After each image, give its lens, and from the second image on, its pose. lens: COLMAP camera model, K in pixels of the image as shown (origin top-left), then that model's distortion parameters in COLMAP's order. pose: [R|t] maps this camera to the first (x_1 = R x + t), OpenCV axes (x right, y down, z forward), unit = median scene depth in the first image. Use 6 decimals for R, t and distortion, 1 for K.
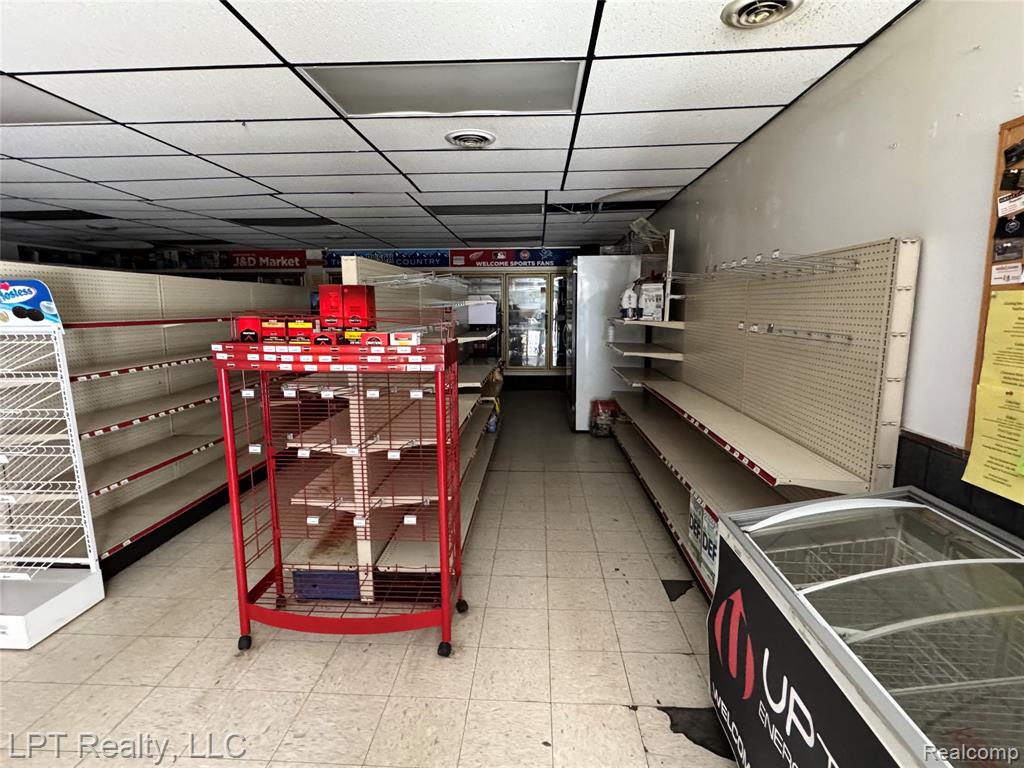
lens RADIAL K [[526.3, 0, 511.4], [0, 526.3, 386.0], [0, 0, 1]] dist [0.001238, -0.000009]
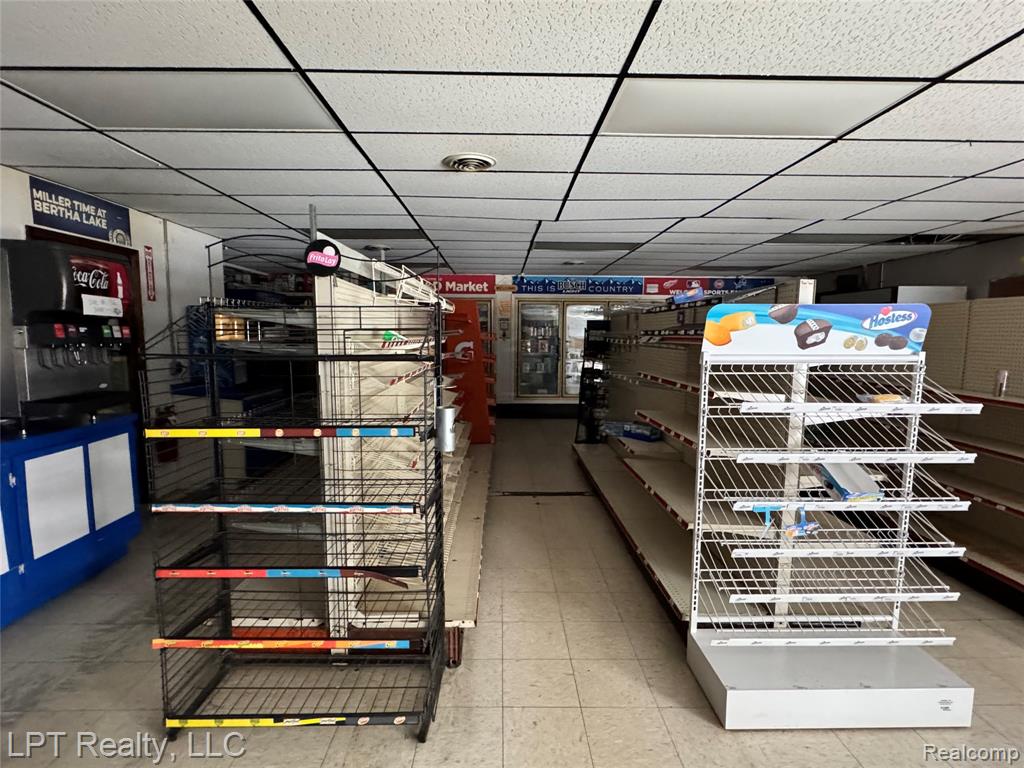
lens RADIAL K [[526.3, 0, 511.9], [0, 526.3, 394.0], [0, 0, 1]] dist [0.001238, -0.000009]
pose [[0.996512, -0.000267, 0.083451, -0.447489], [0.003339, 0.999322, -0.036676, -0.004513], [-0.083384, 0.036827, 0.995837, 0.043510]]
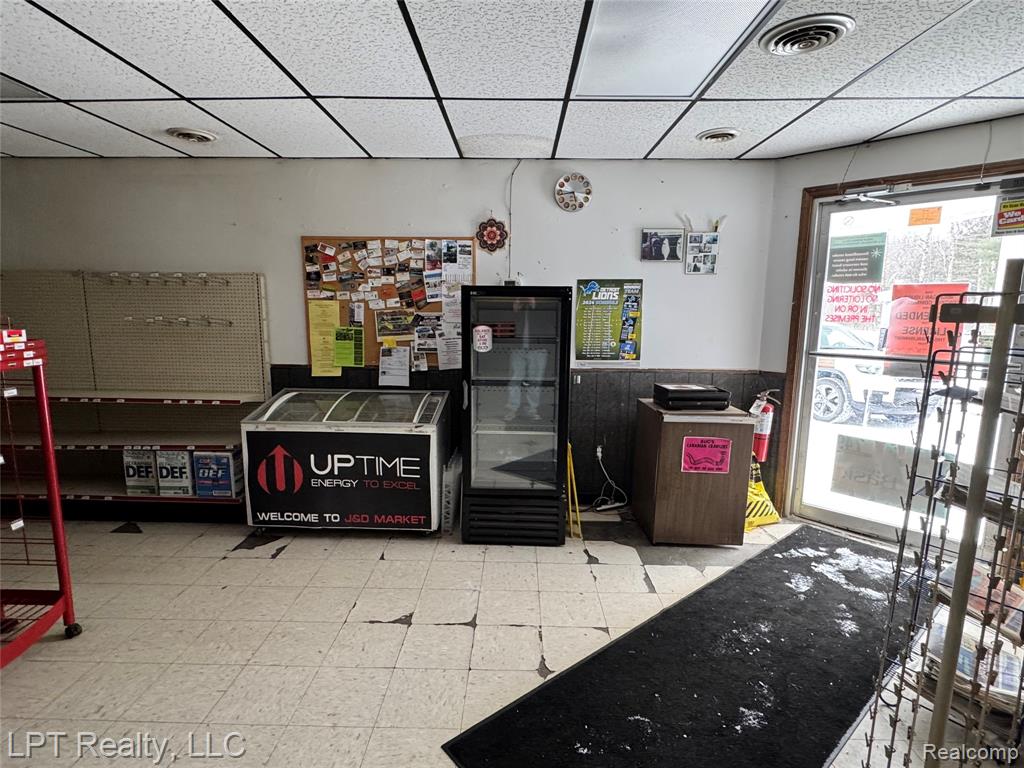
lens RADIAL K [[526.3, 0, 511.9], [0, 526.3, 387.2], [0, 0, 1]] dist [0.001238, -0.000009]
pose [[-0.042538, -0.147533, 0.988142, -1.298218], [0.143336, 0.977905, 0.152175, -0.010287], [-0.988759, 0.148110, -0.020451, 0.098951]]
